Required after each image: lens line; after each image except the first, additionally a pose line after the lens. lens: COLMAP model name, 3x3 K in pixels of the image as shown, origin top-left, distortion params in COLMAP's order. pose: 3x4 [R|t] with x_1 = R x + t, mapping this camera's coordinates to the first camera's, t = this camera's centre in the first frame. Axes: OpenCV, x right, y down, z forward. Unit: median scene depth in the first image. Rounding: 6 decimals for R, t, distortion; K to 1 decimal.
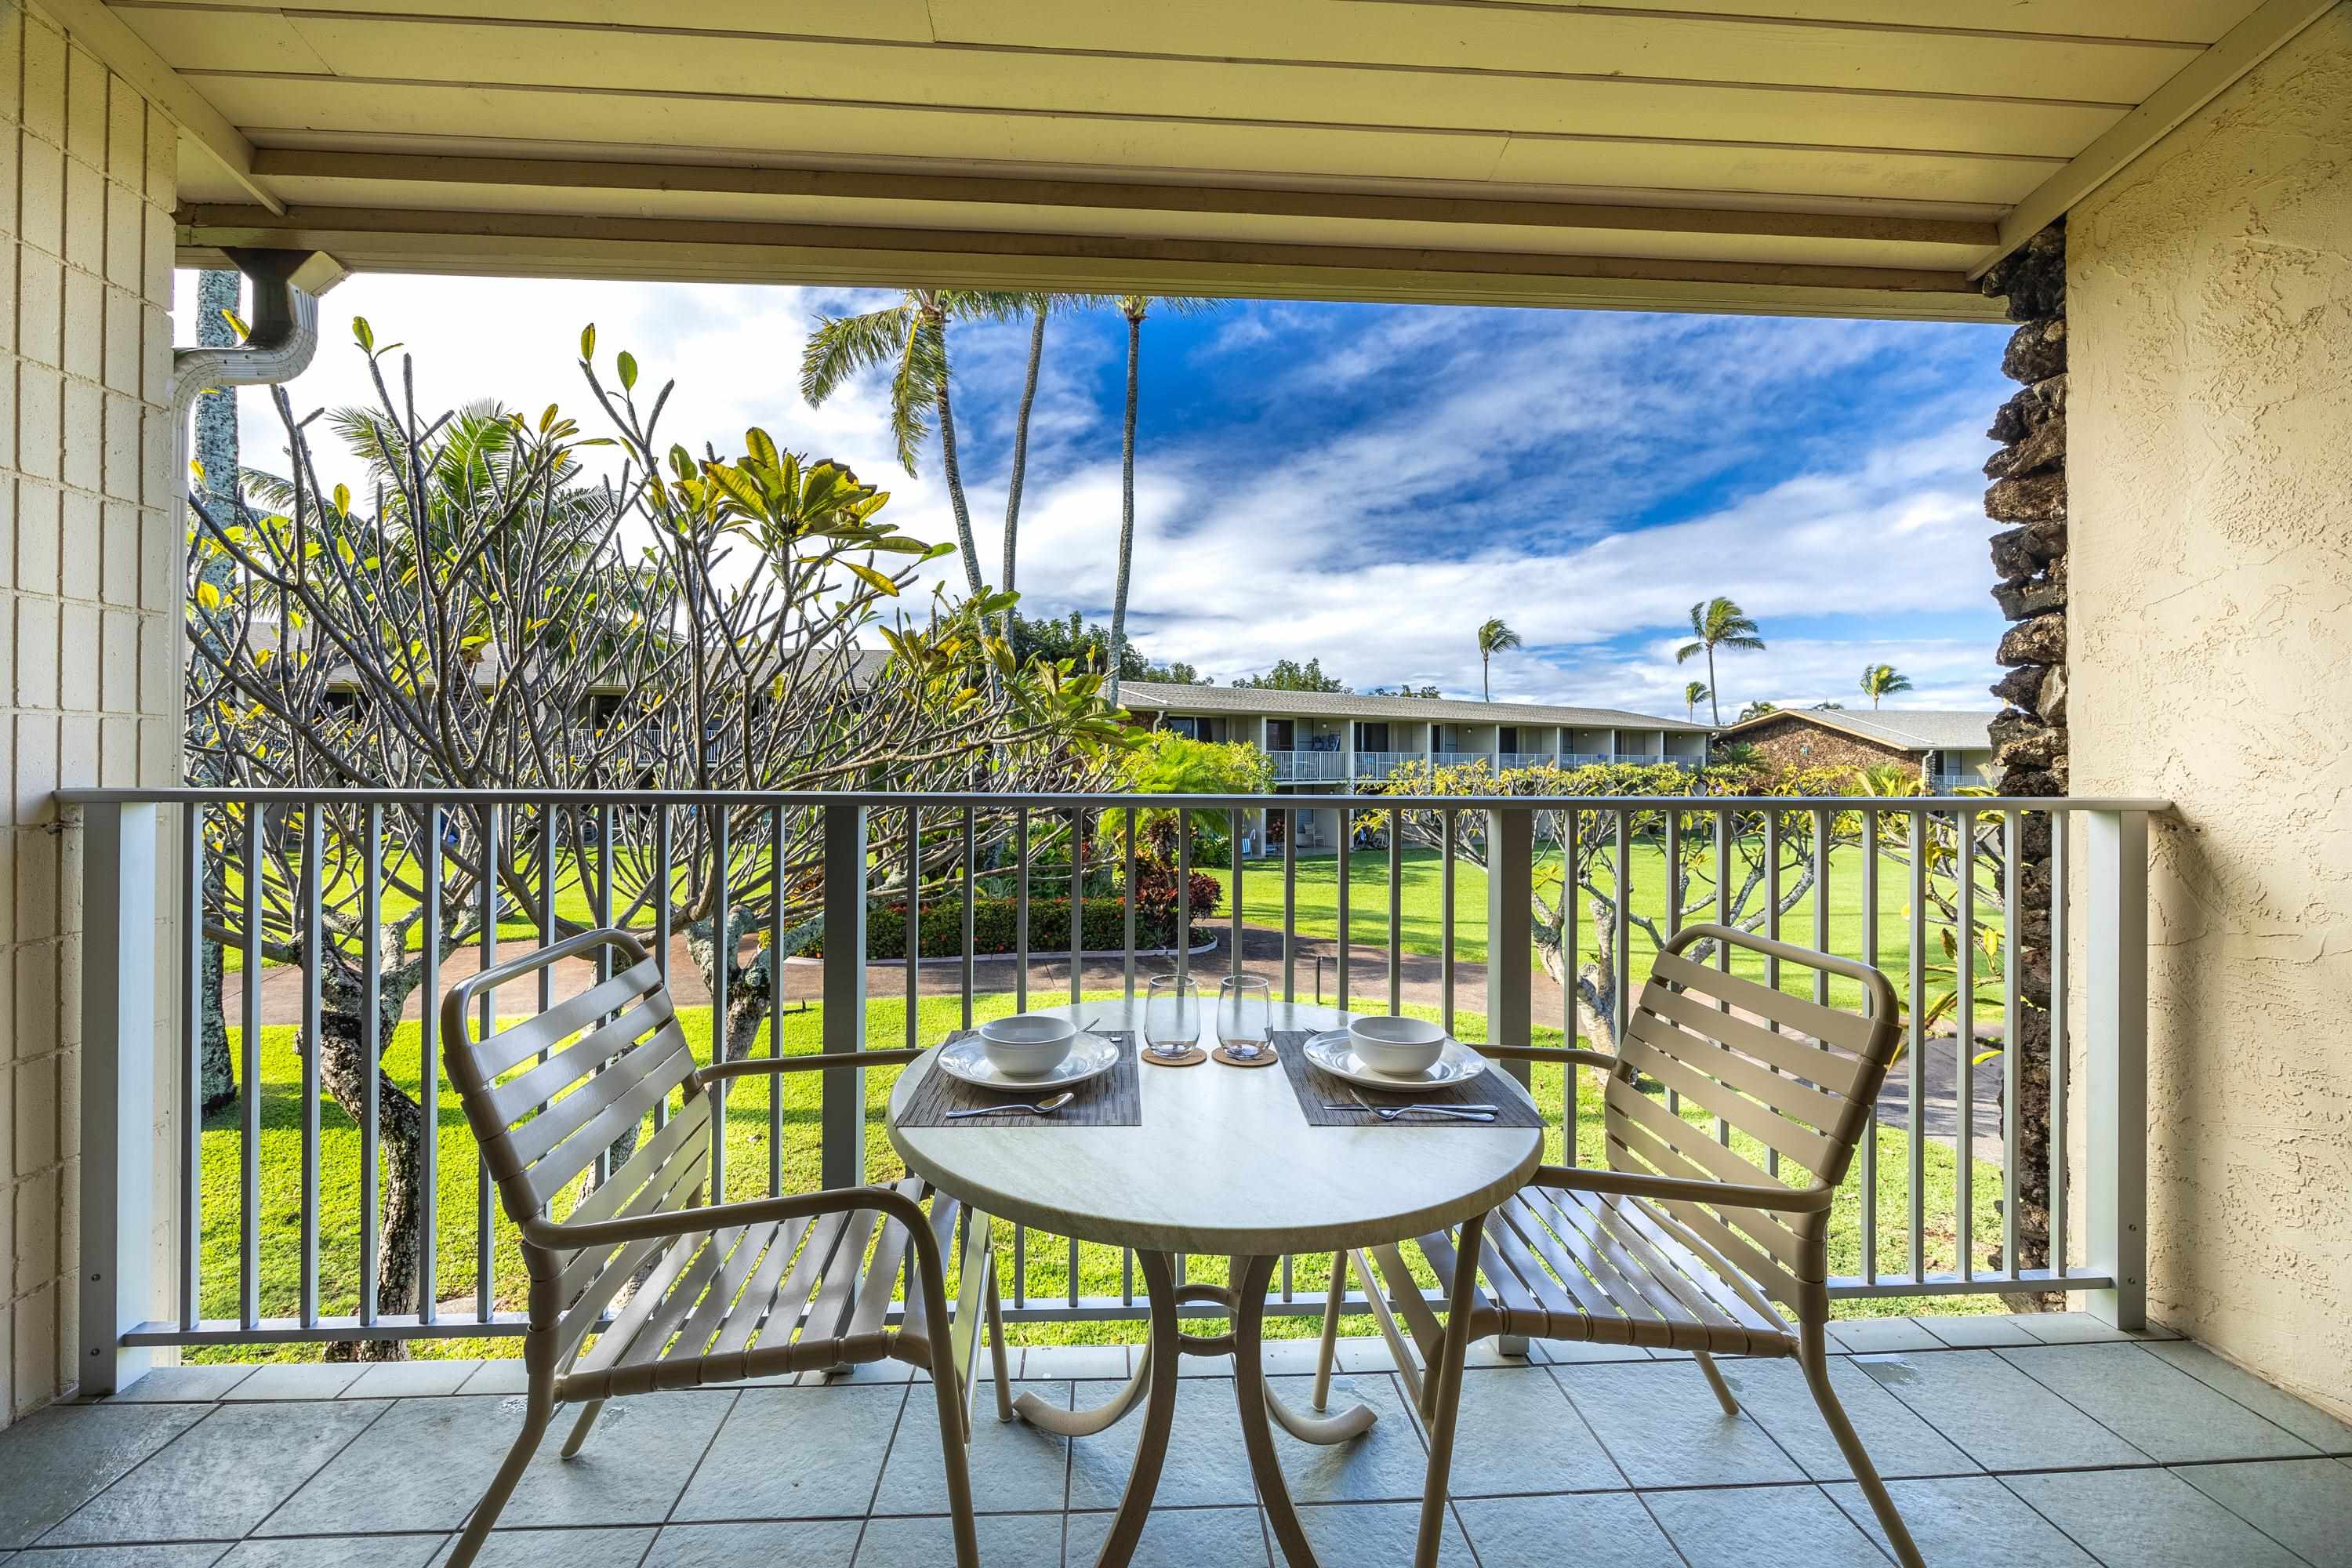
lens RADIAL K [[901.3, 0, 1171.1], [0, 901.3, 765.7], [0, 0, 1]] dist [-0.003652, 0.000255]
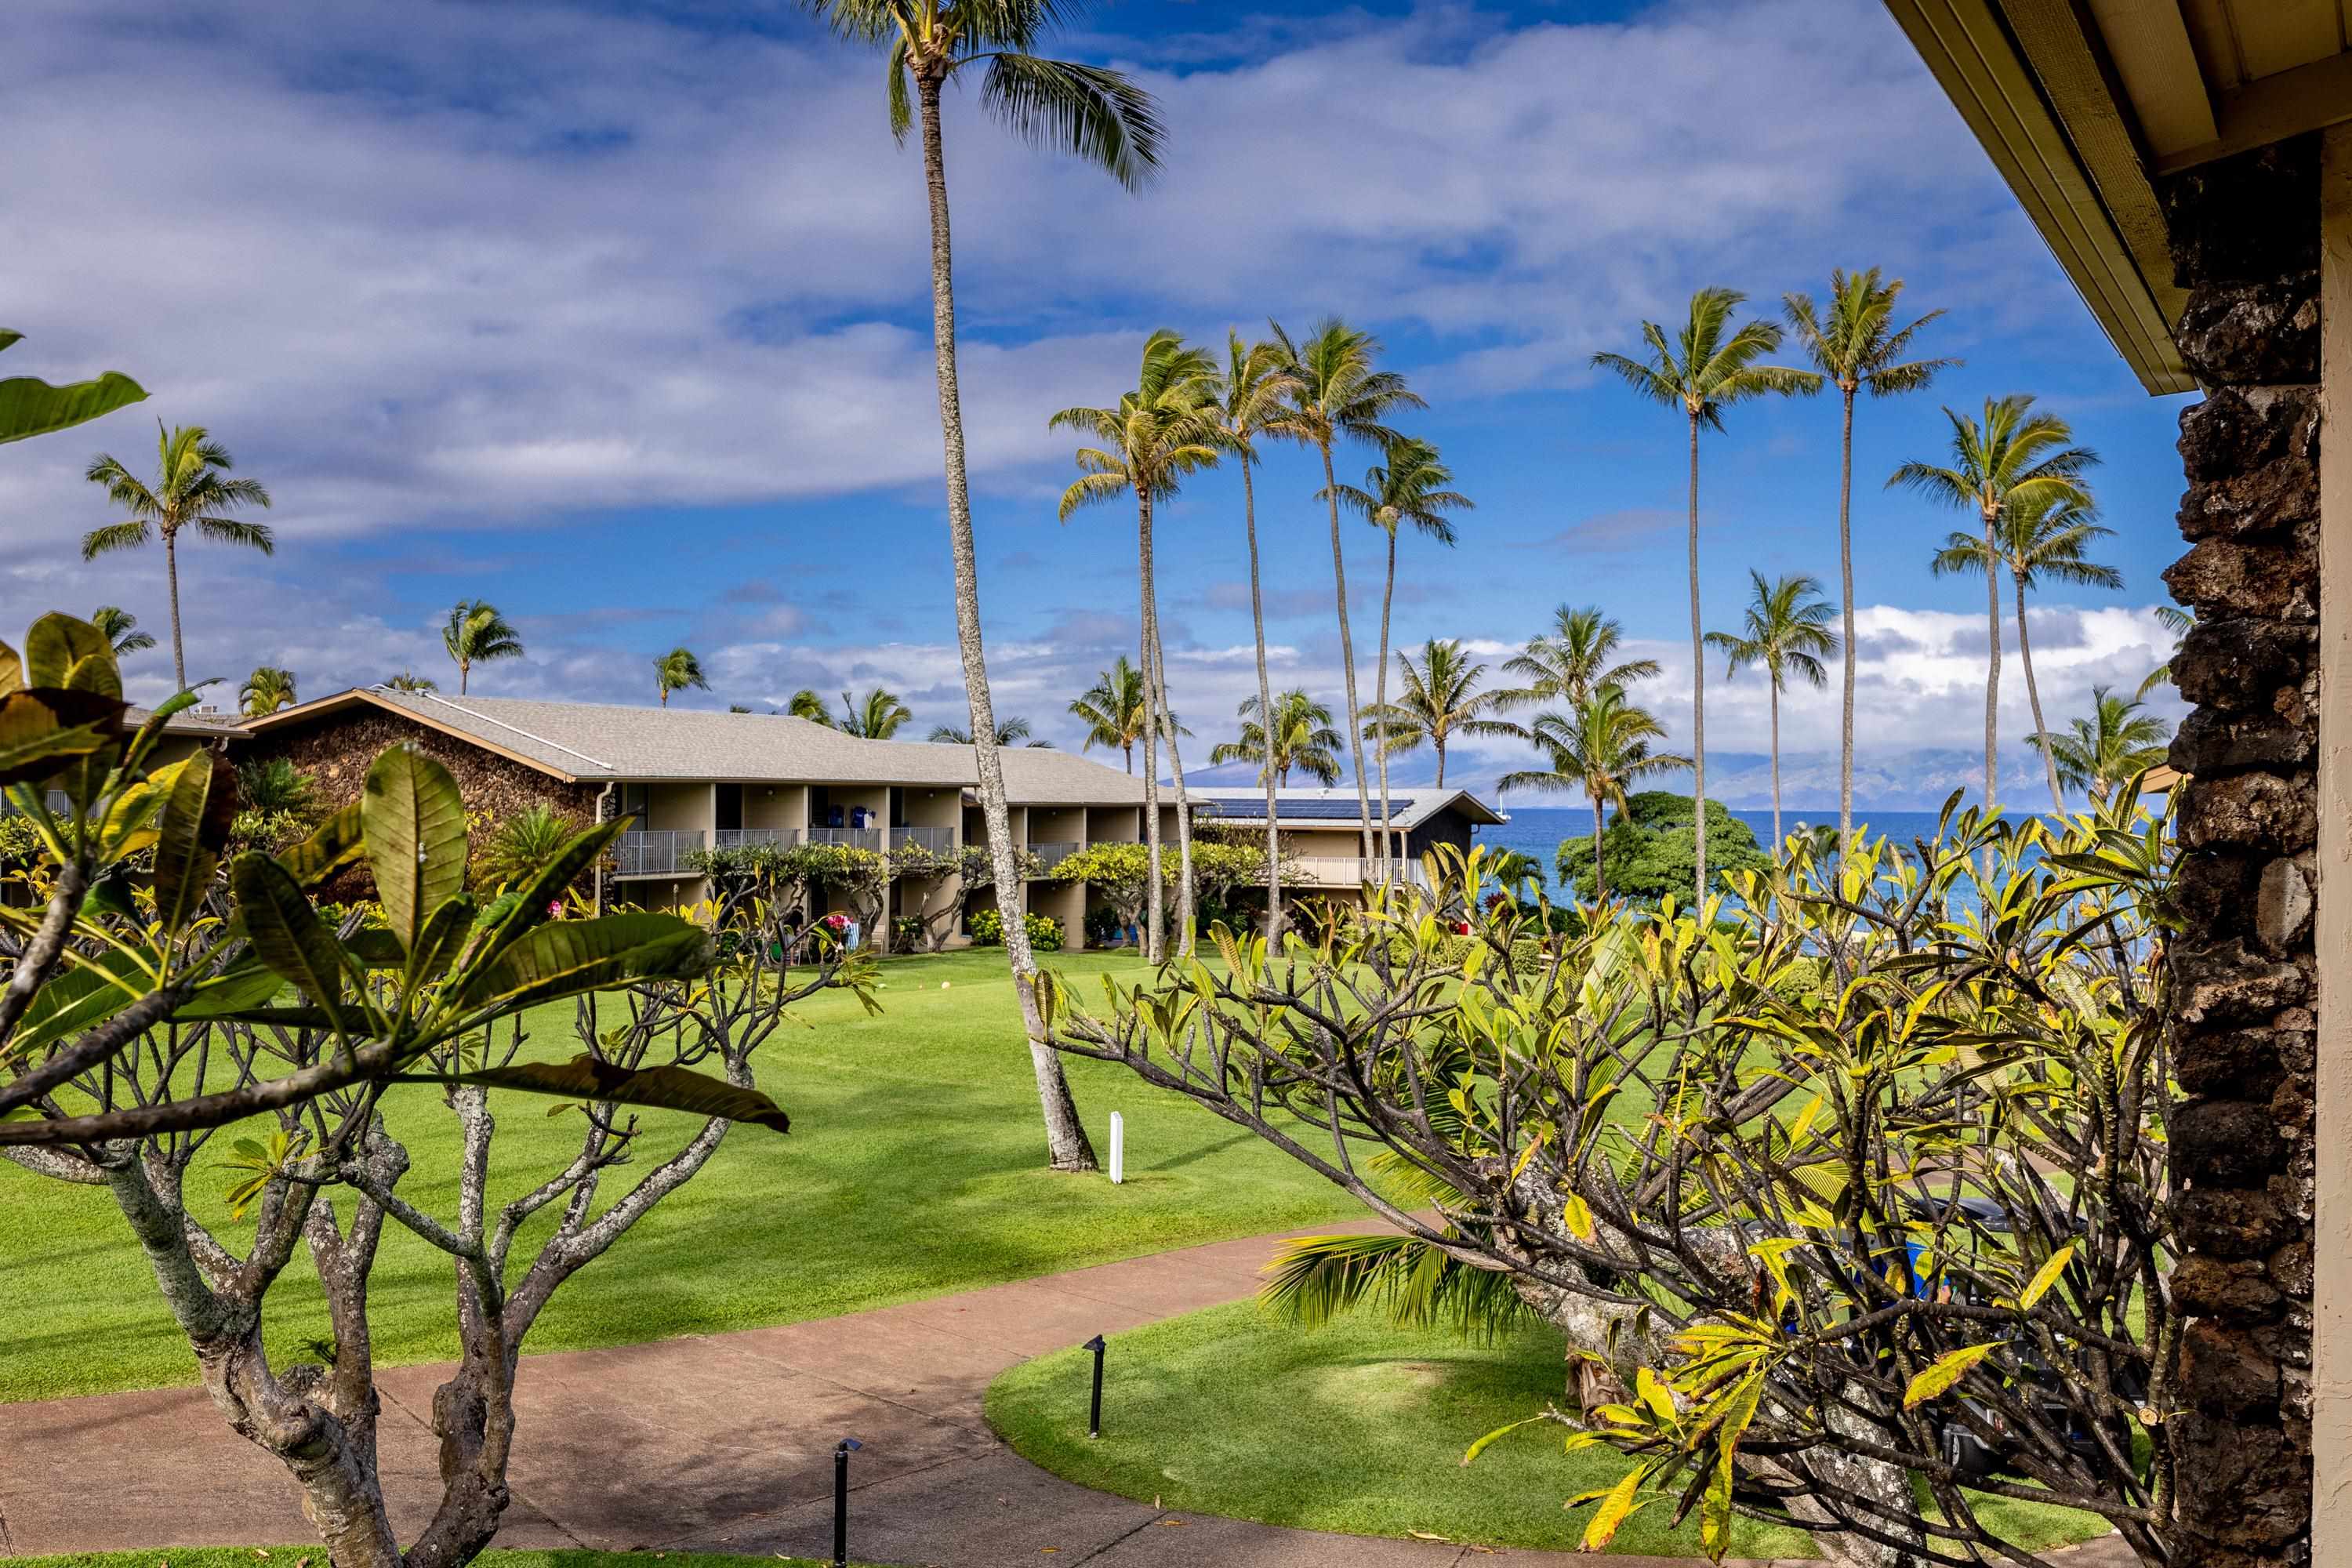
lens RADIAL K [[2203.0, 0, 1172.9], [0, 2203.0, 788.3], [0, 0, 1]] dist [0.009258, 0.000000]
pose [[0.554914, -0.001239, 0.831907, -0.658017], [0.007668, 0.999964, -0.003626, -0.156479], [-0.831872, 0.008391, 0.554904, 0.777455]]
